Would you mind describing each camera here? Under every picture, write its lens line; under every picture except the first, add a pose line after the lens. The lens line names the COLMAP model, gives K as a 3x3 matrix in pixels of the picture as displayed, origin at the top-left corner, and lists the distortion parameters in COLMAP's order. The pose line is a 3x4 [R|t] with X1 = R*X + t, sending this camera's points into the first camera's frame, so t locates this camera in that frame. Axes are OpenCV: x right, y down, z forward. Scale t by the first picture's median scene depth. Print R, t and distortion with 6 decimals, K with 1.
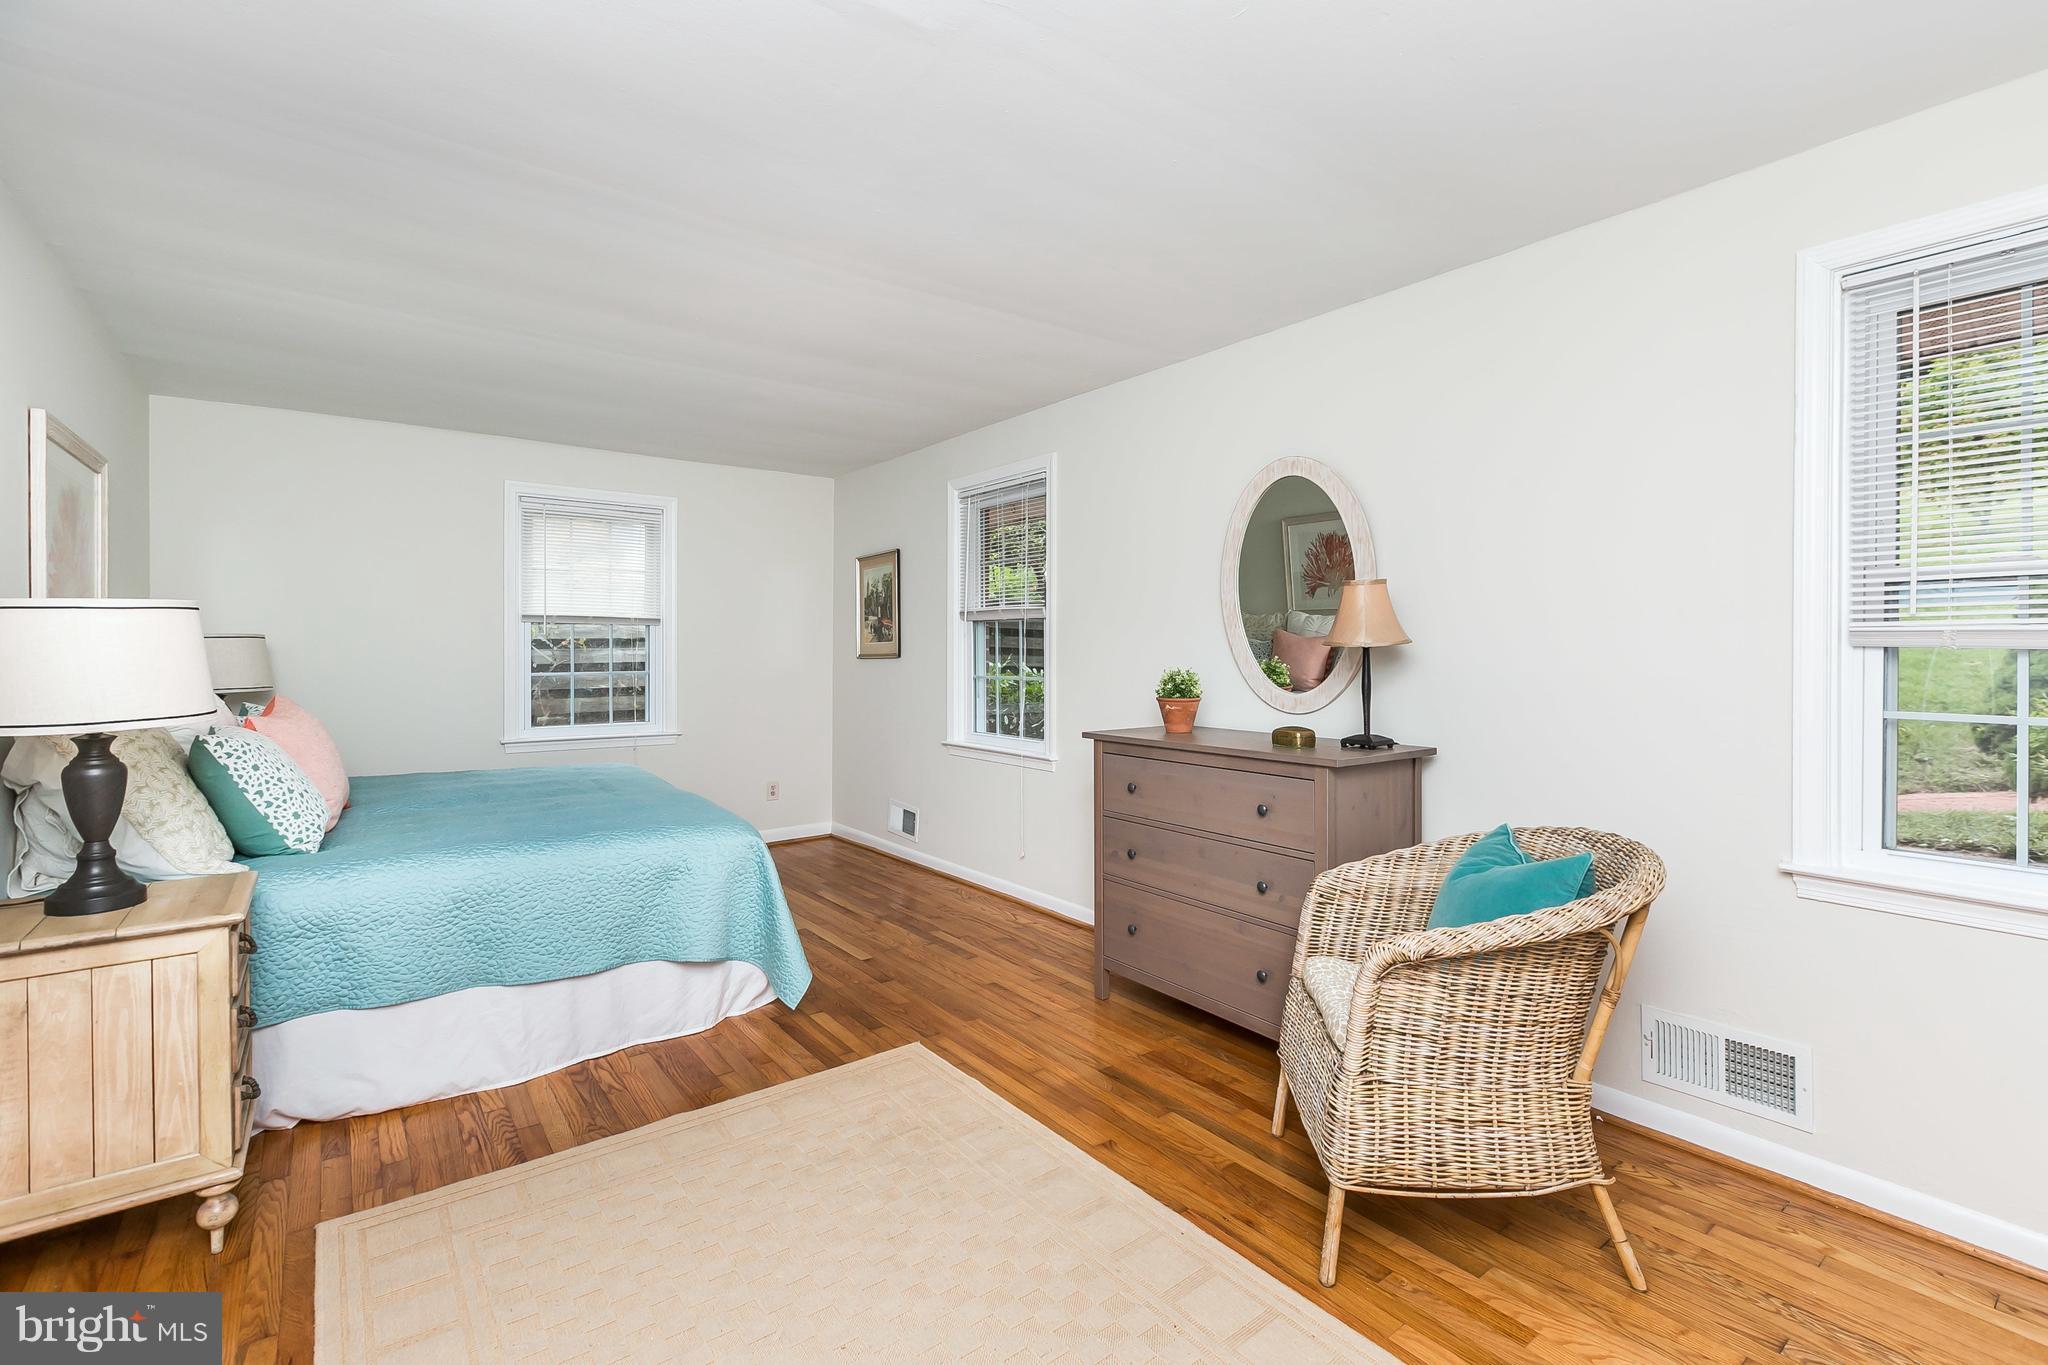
lens RADIAL K [[928.4, 0, 1034.8], [0, 928.4, 652.6], [0, 0, 1]] dist [0.002316, -0.000467]
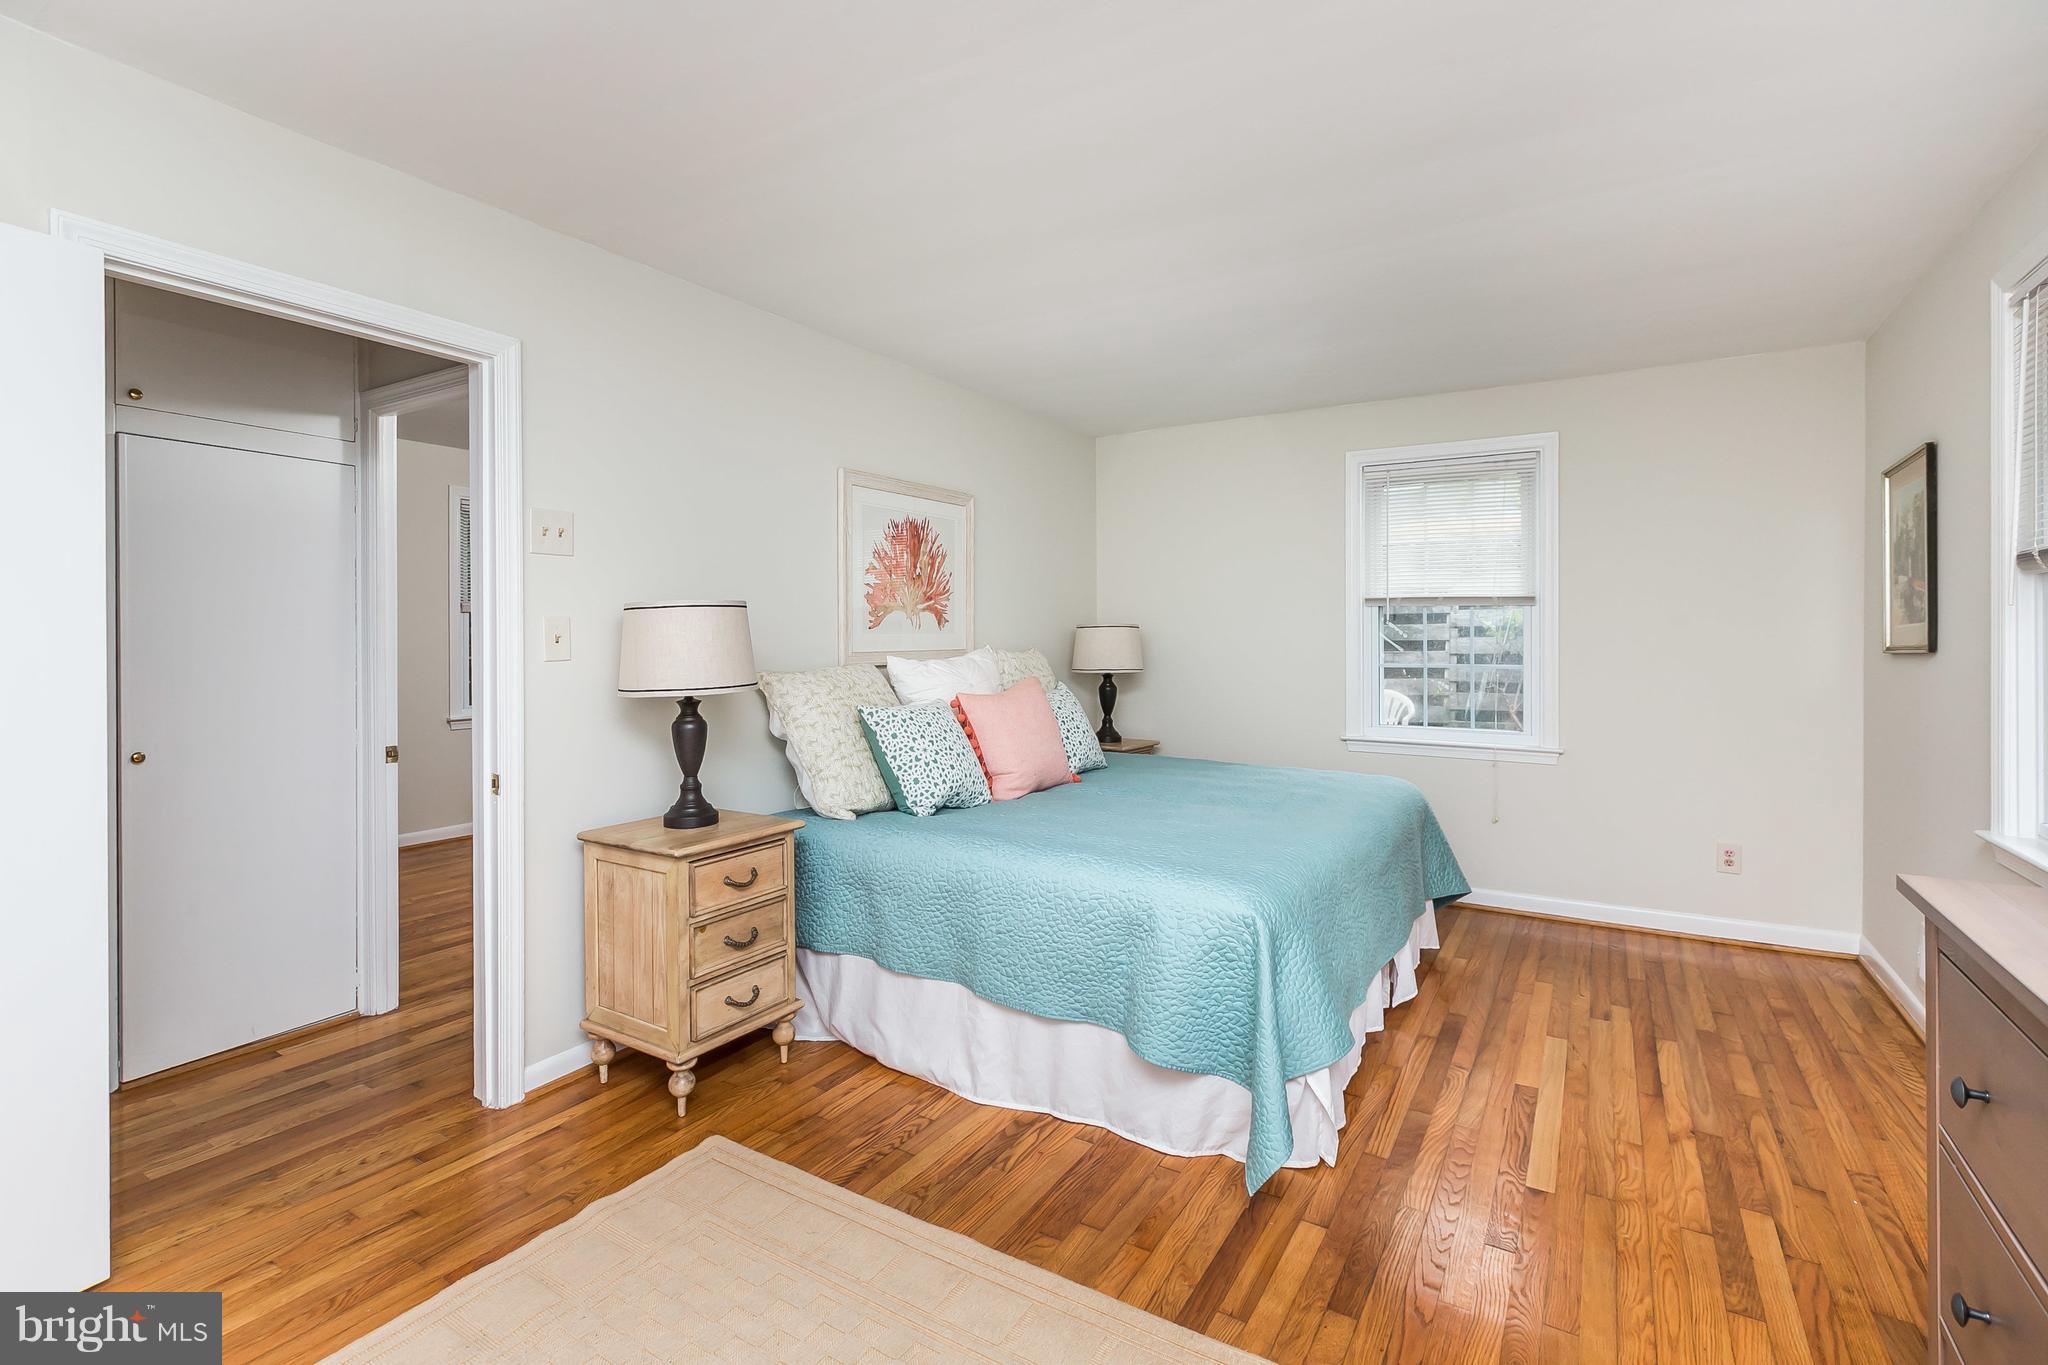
lens RADIAL K [[928.4, 0, 1013.6], [0, 928.4, 638.9], [0, 0, 1]] dist [0.002316, -0.000467]
pose [[0.349745, 0.002961, -0.936840, 0.328727], [-0.003527, 0.999992, 0.001844, -0.003879], [0.936838, 0.002660, 0.349752, 0.709357]]
